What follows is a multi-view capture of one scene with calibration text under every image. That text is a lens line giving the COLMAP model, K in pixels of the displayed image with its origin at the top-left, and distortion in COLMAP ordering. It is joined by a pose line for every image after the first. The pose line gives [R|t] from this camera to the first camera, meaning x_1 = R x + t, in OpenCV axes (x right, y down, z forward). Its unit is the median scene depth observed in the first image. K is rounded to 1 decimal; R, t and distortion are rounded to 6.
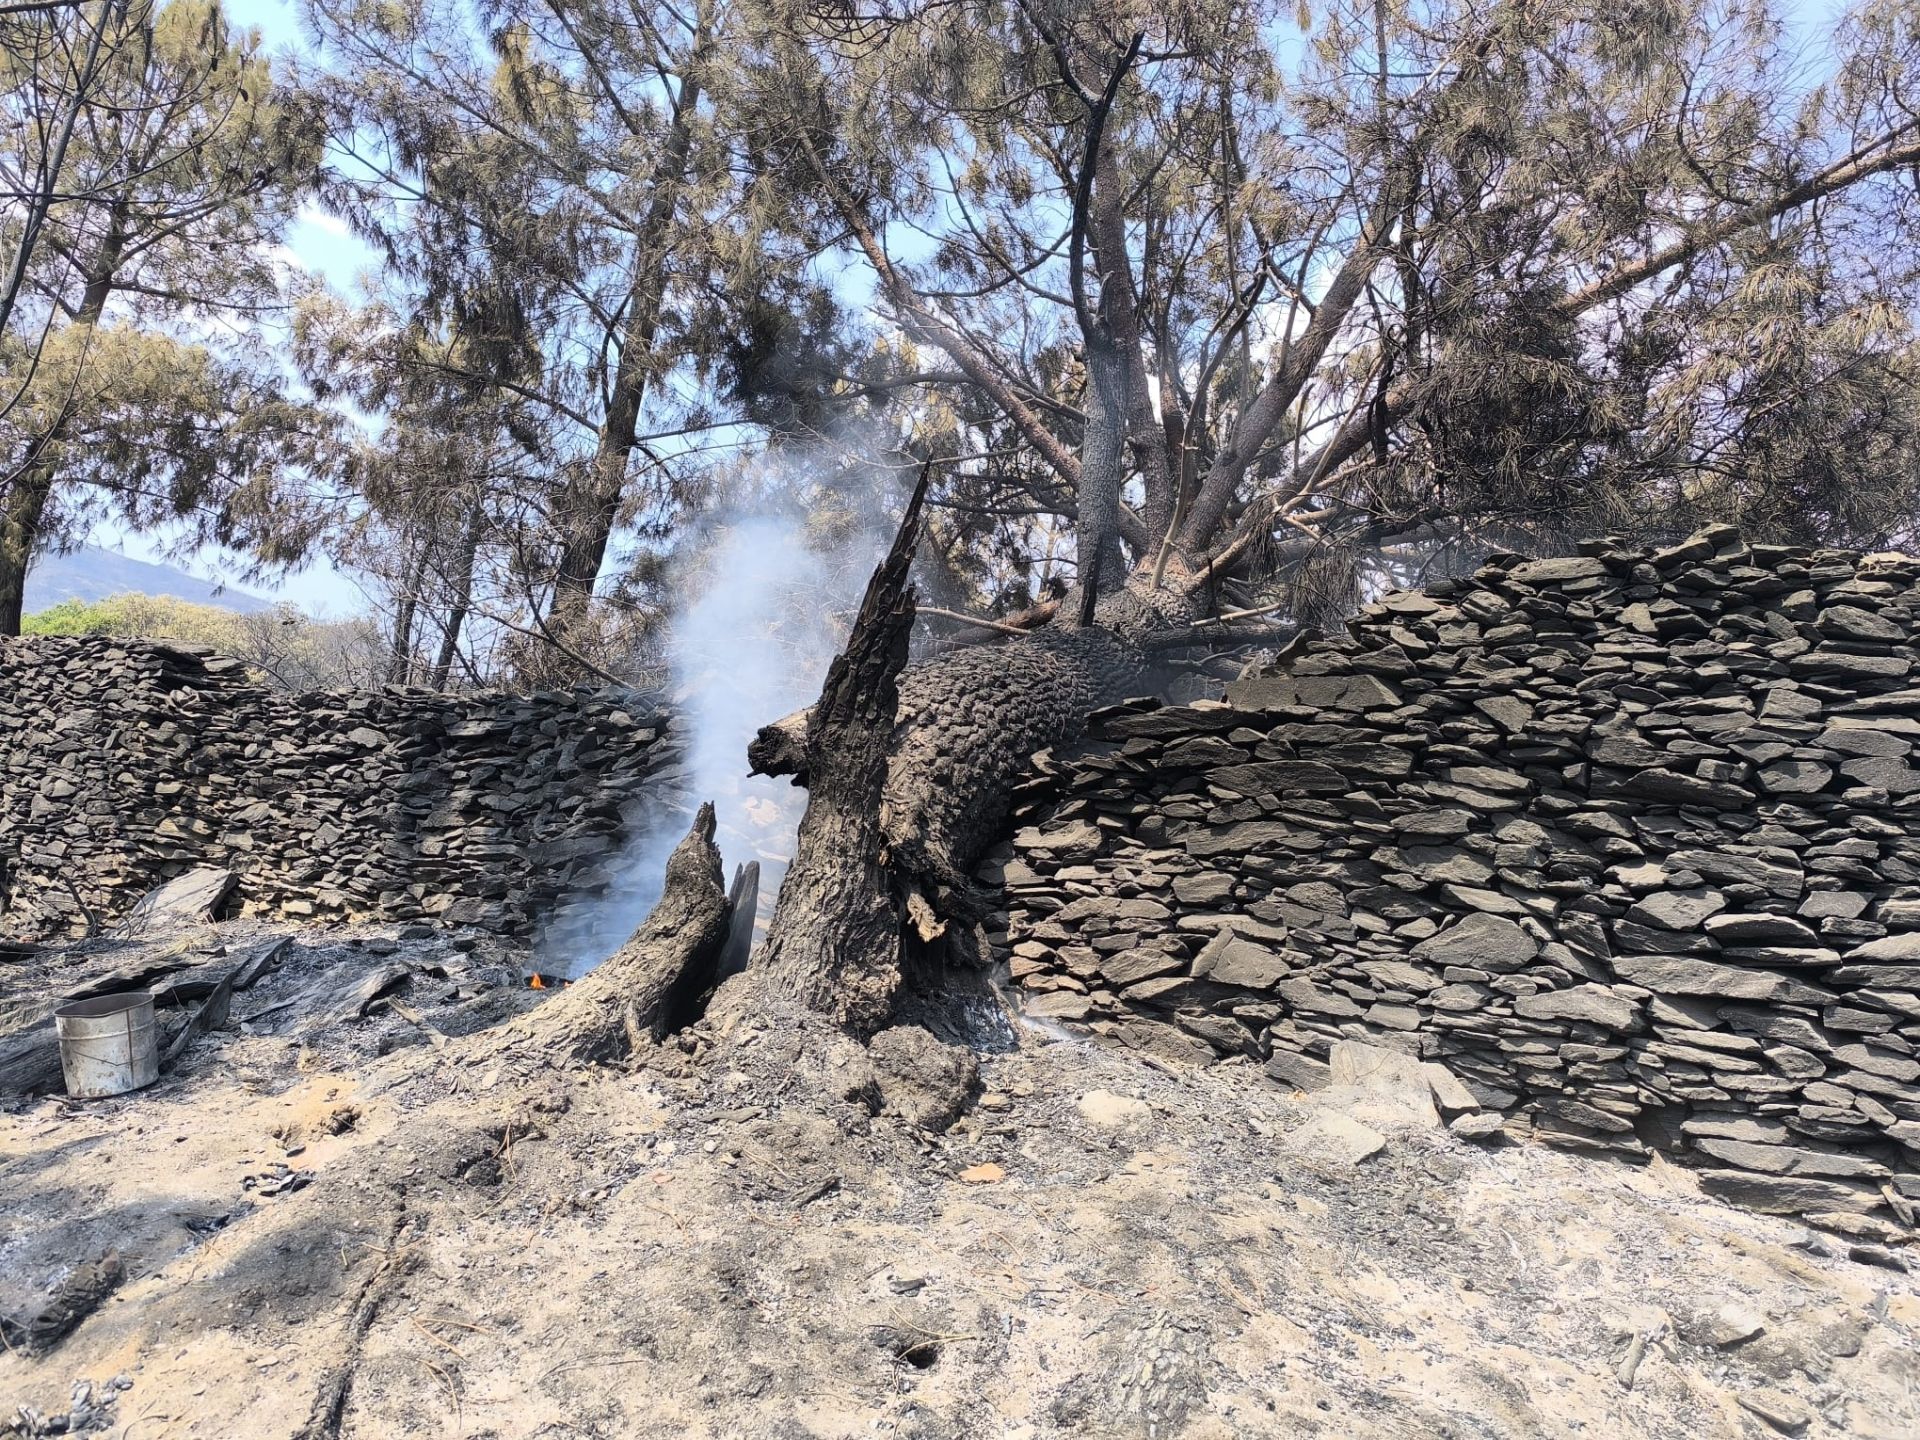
lens RADIAL K [[1384.0, 0, 964.0], [0, 1384.0, 709.6], [0, 0, 1]] dist [0.027224, -0.042665]
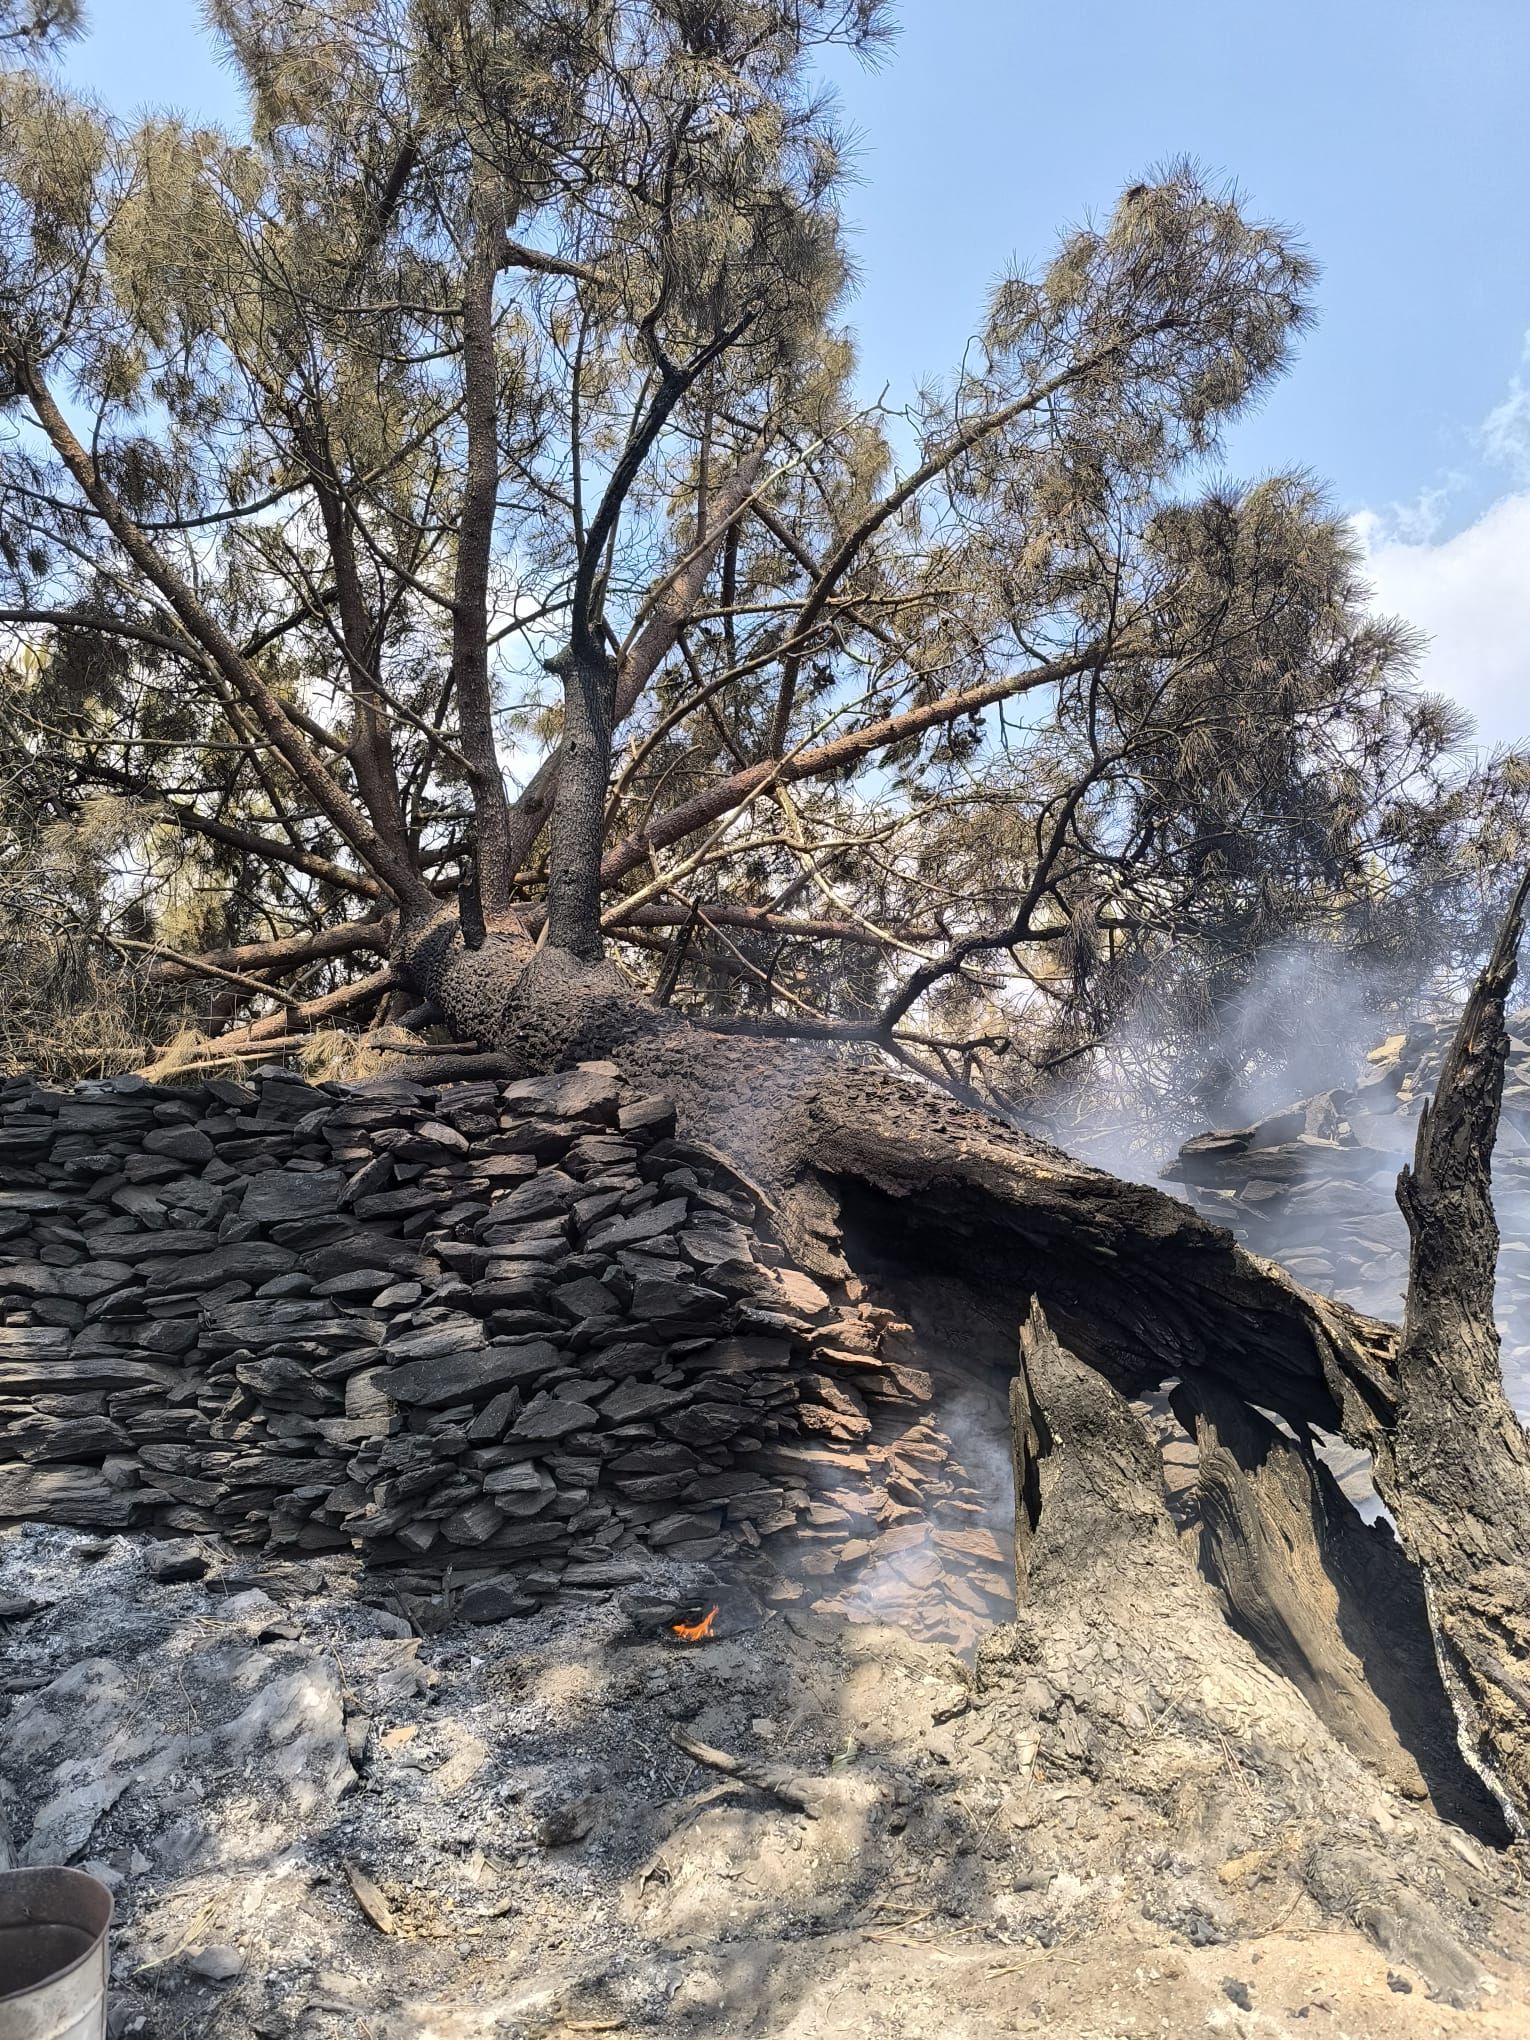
lens RADIAL K [[1470.6, 0, 779.0], [0, 1470.6, 1027.3], [0, 0, 1]] dist [0.027224, -0.042665]
pose [[0.751284, 0.052287, 0.657905, -0.486891], [-0.039056, 0.998632, -0.034767, -0.021036], [-0.658823, 0.000425, 0.752298, 0.370518]]
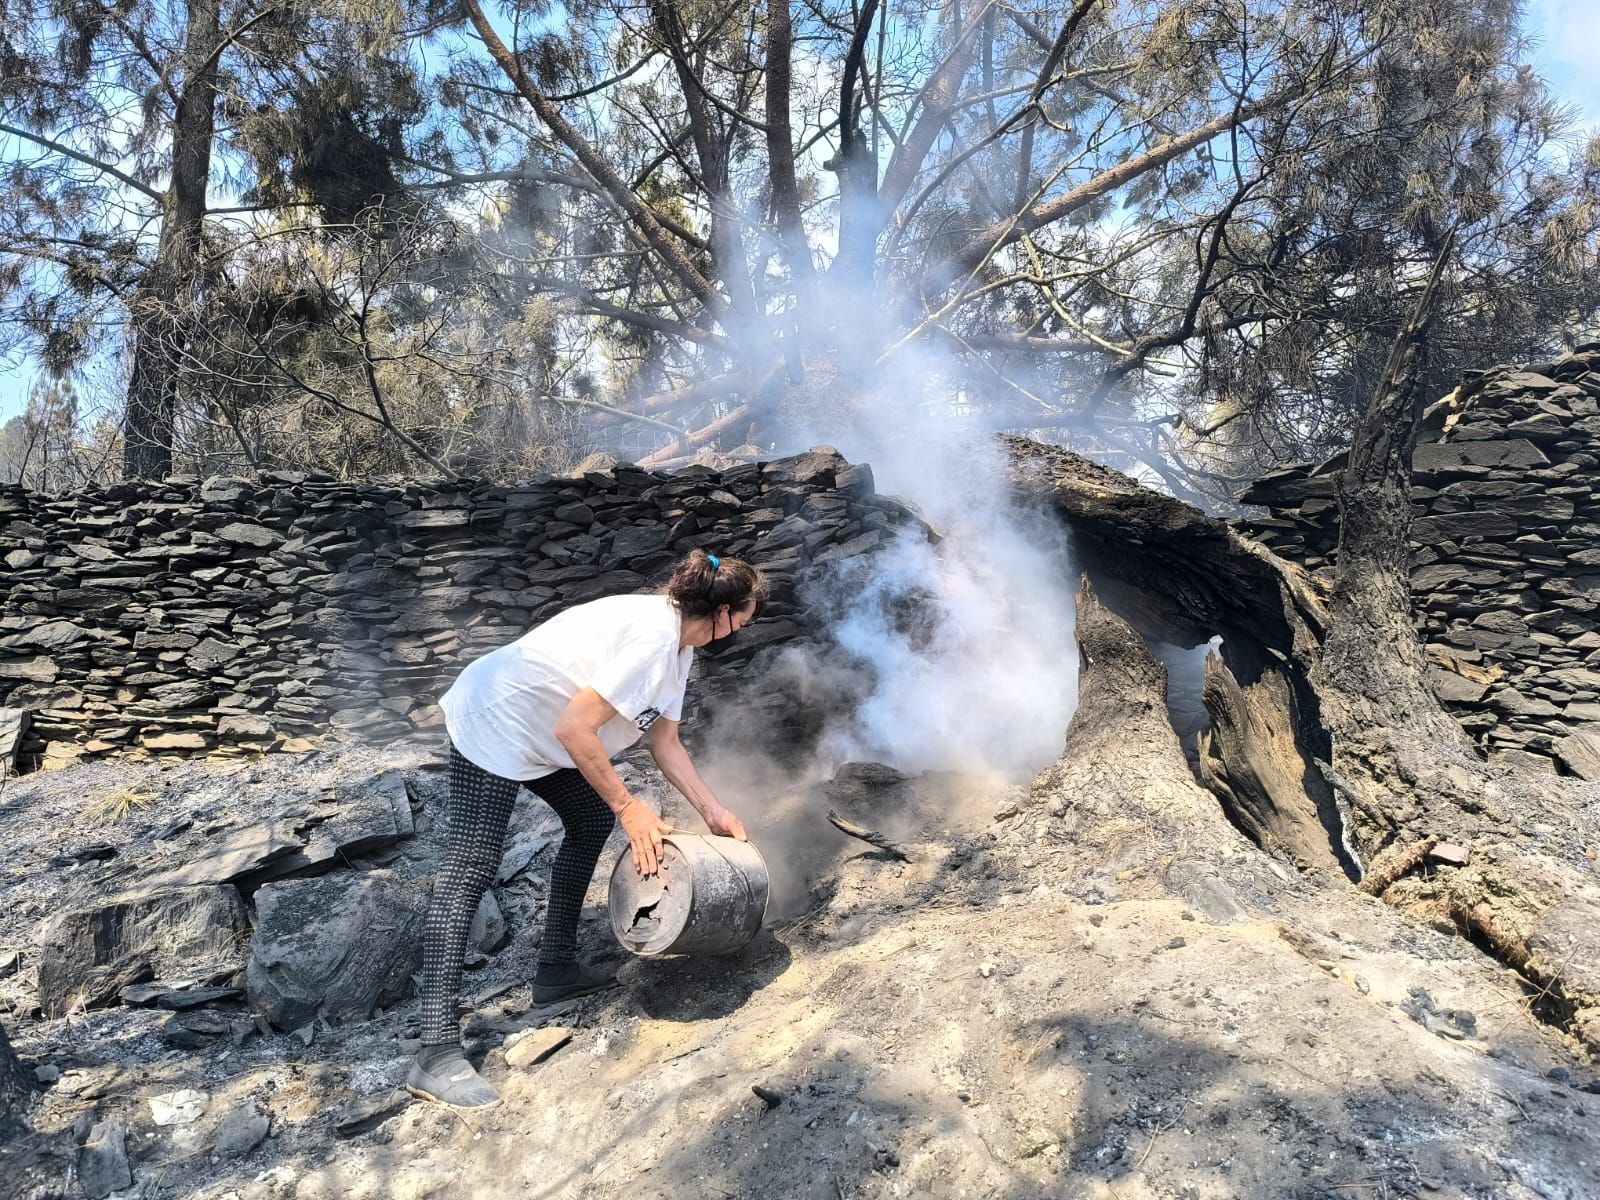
lens RADIAL K [[1153.4, 0, 788.3], [0, 1153.4, 592.8], [0, 0, 1]] dist [0.027224, -0.042665]
pose [[0.895812, -0.065940, 0.439515, -0.485720], [0.026820, 0.995151, 0.094637, -0.002716], [-0.443624, -0.072989, 0.893236, 0.239609]]
